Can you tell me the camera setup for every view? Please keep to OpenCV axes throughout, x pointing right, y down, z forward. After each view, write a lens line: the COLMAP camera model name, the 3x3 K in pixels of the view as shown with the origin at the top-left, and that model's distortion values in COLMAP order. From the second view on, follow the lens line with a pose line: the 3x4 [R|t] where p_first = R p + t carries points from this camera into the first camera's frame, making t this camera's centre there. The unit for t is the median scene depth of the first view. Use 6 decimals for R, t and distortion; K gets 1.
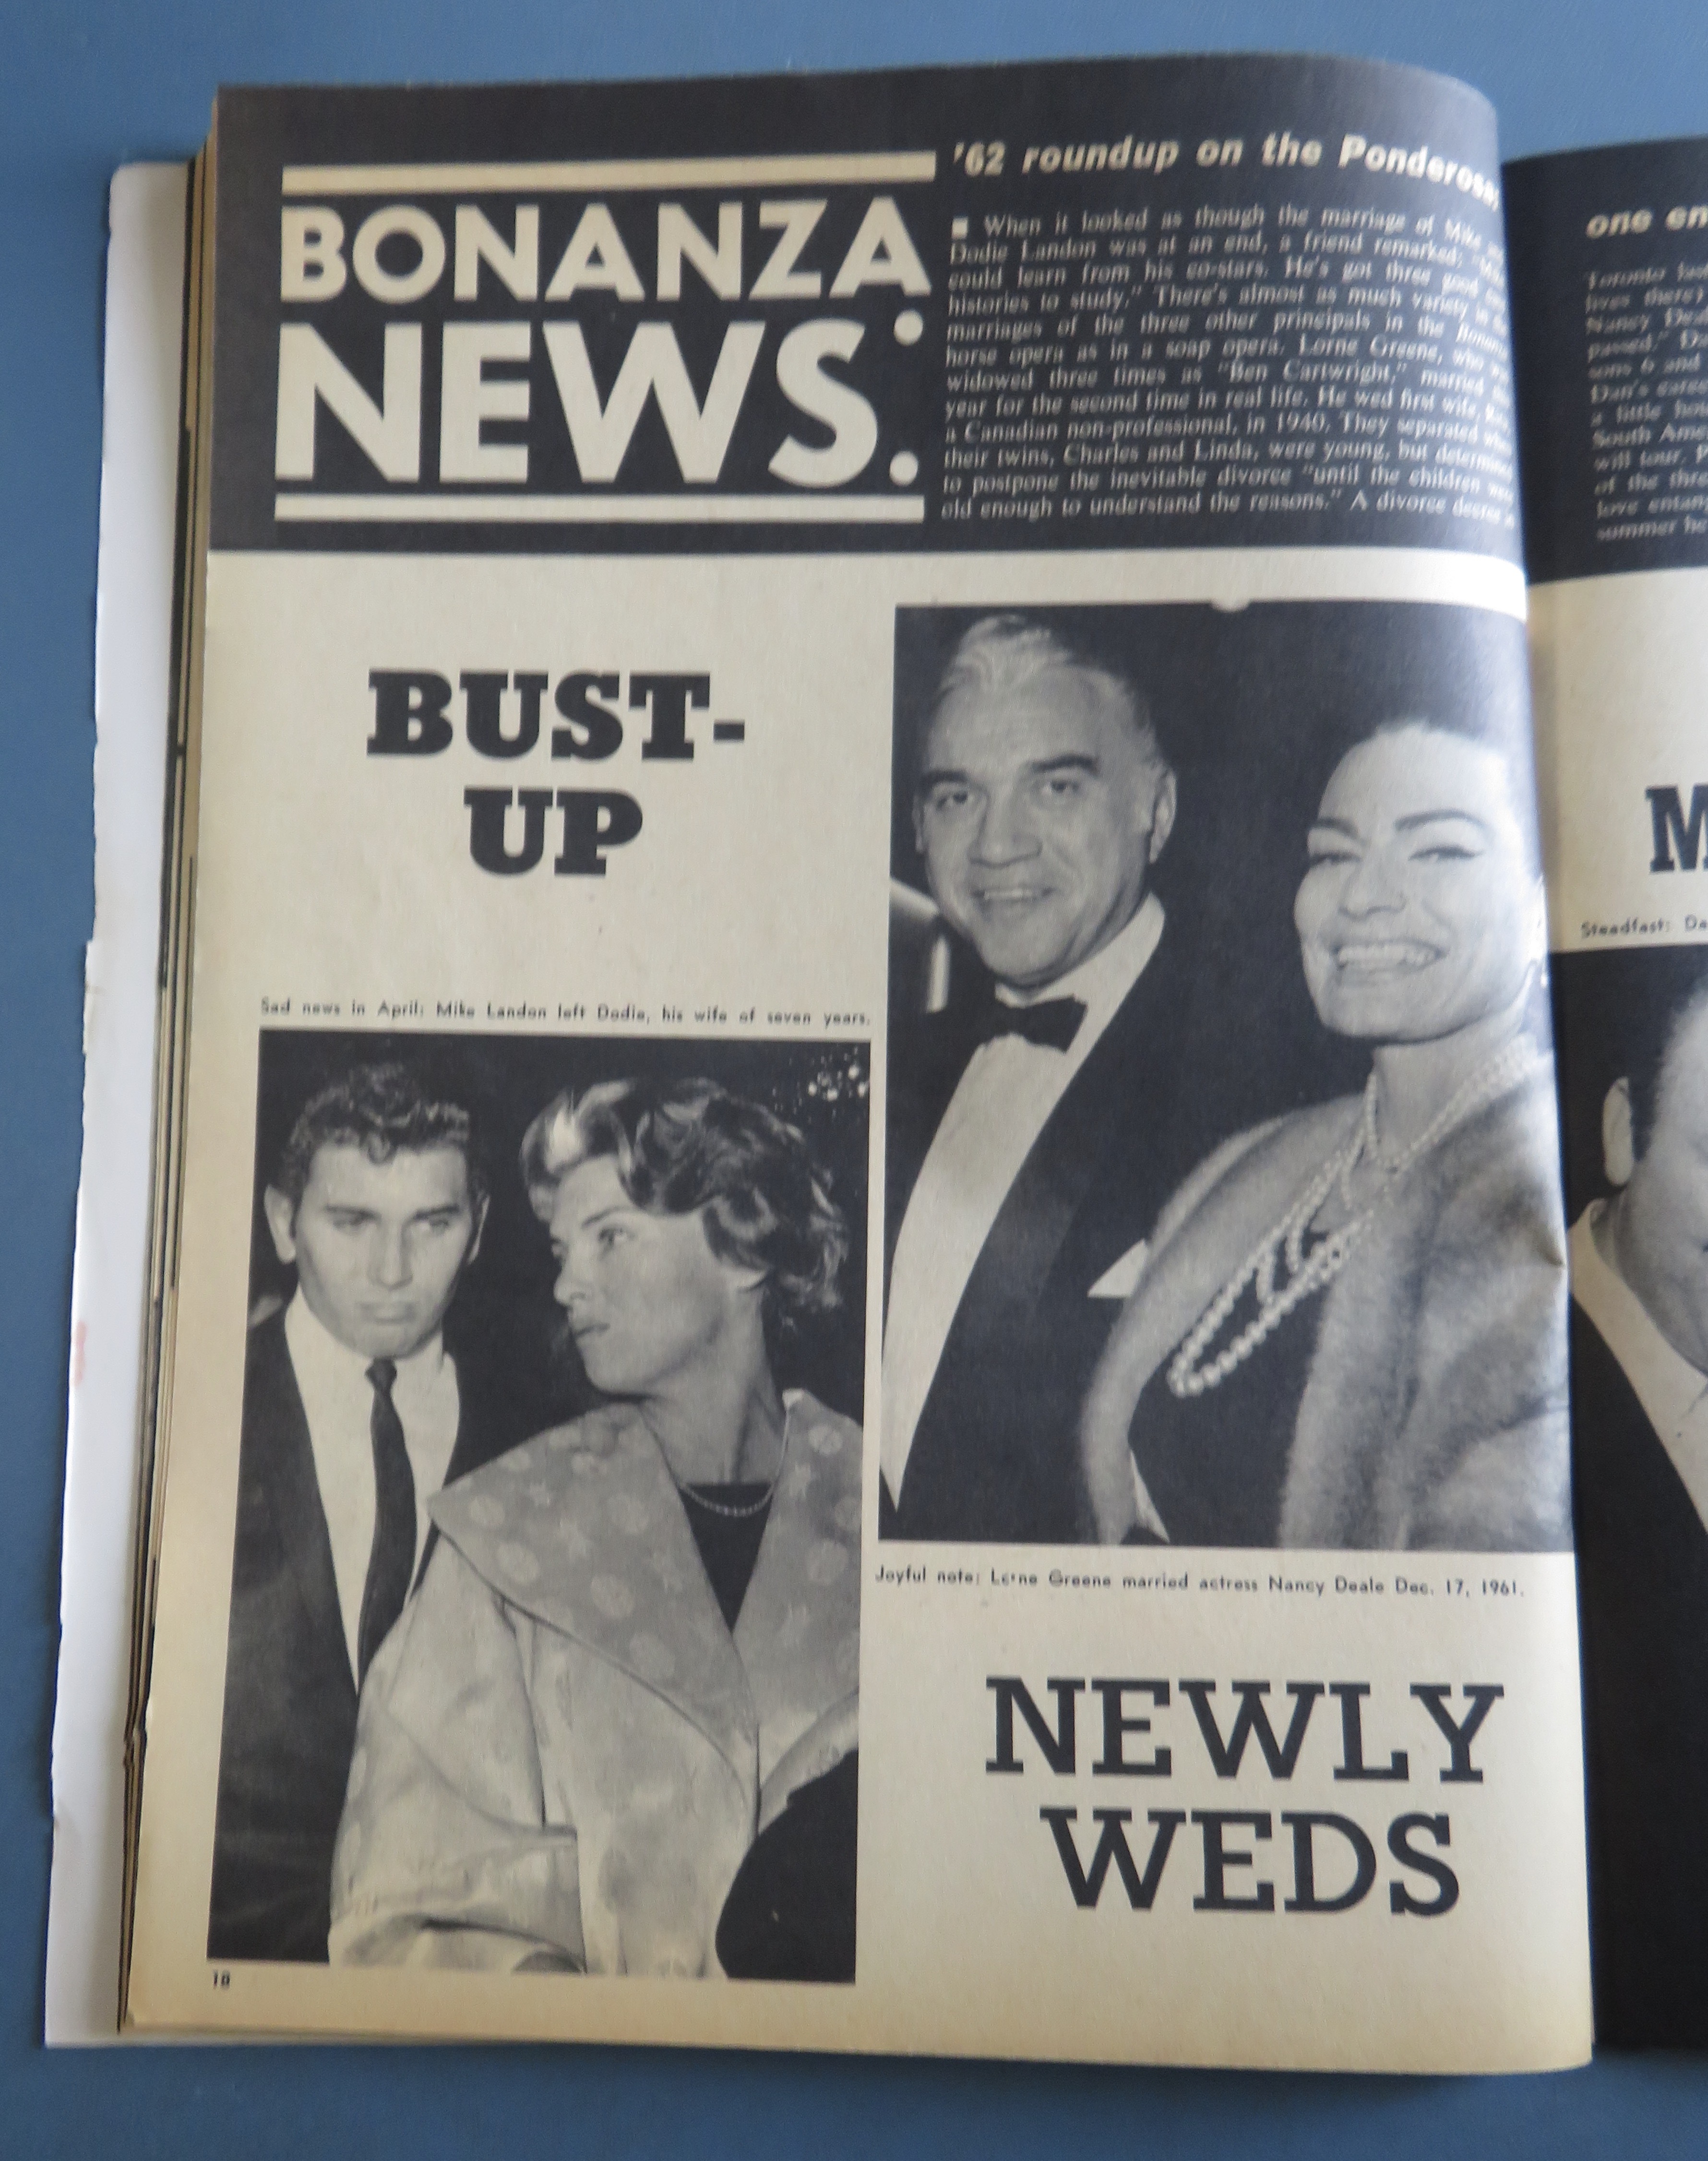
lens RADIAL K [[860.0, 0, 854.5], [0, 860.0, 1088.8], [0, 0, 1]] dist [0.001976, 0.000873]
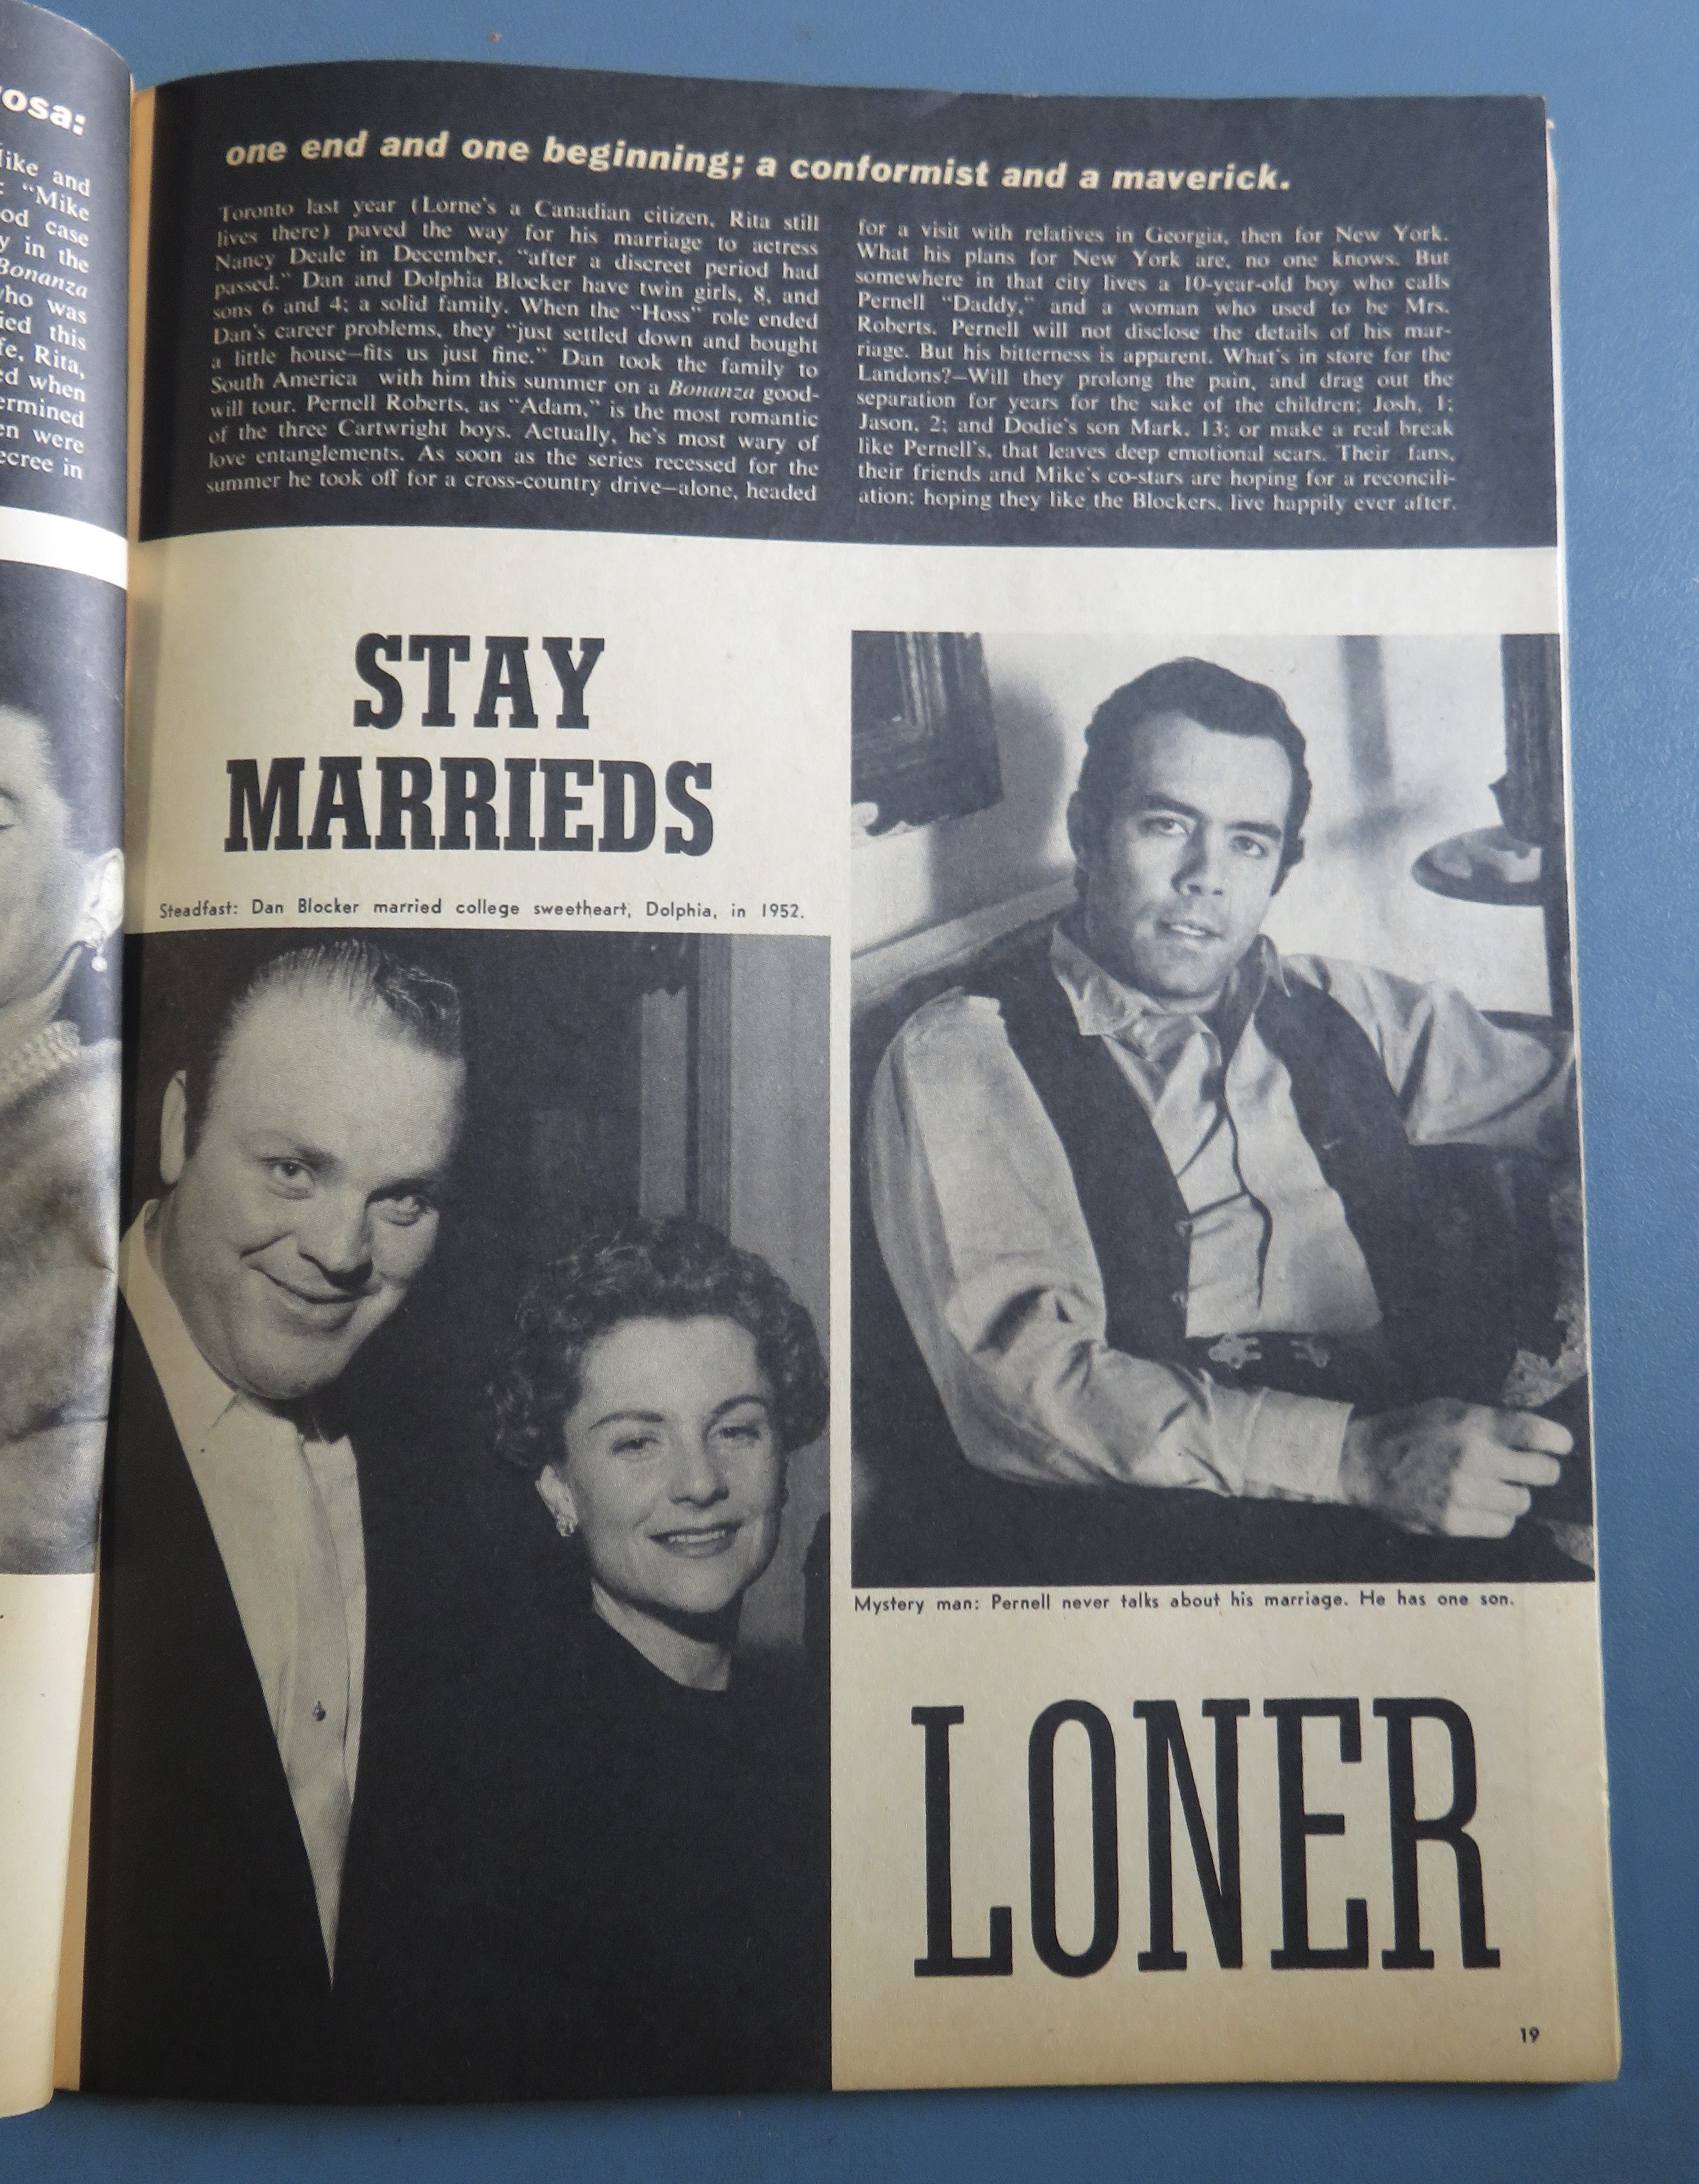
lens RADIAL K [[899.9, 0, 848.6], [0, 899.9, 1083.9], [0, 0, 1]] dist [0.003926, 0.000129]
pose [[0.999642, 0.023060, -0.013586, 1.589012], [-0.022968, 0.999713, 0.006877, -0.020587], [0.013740, -0.006563, 0.999884, 0.028304]]
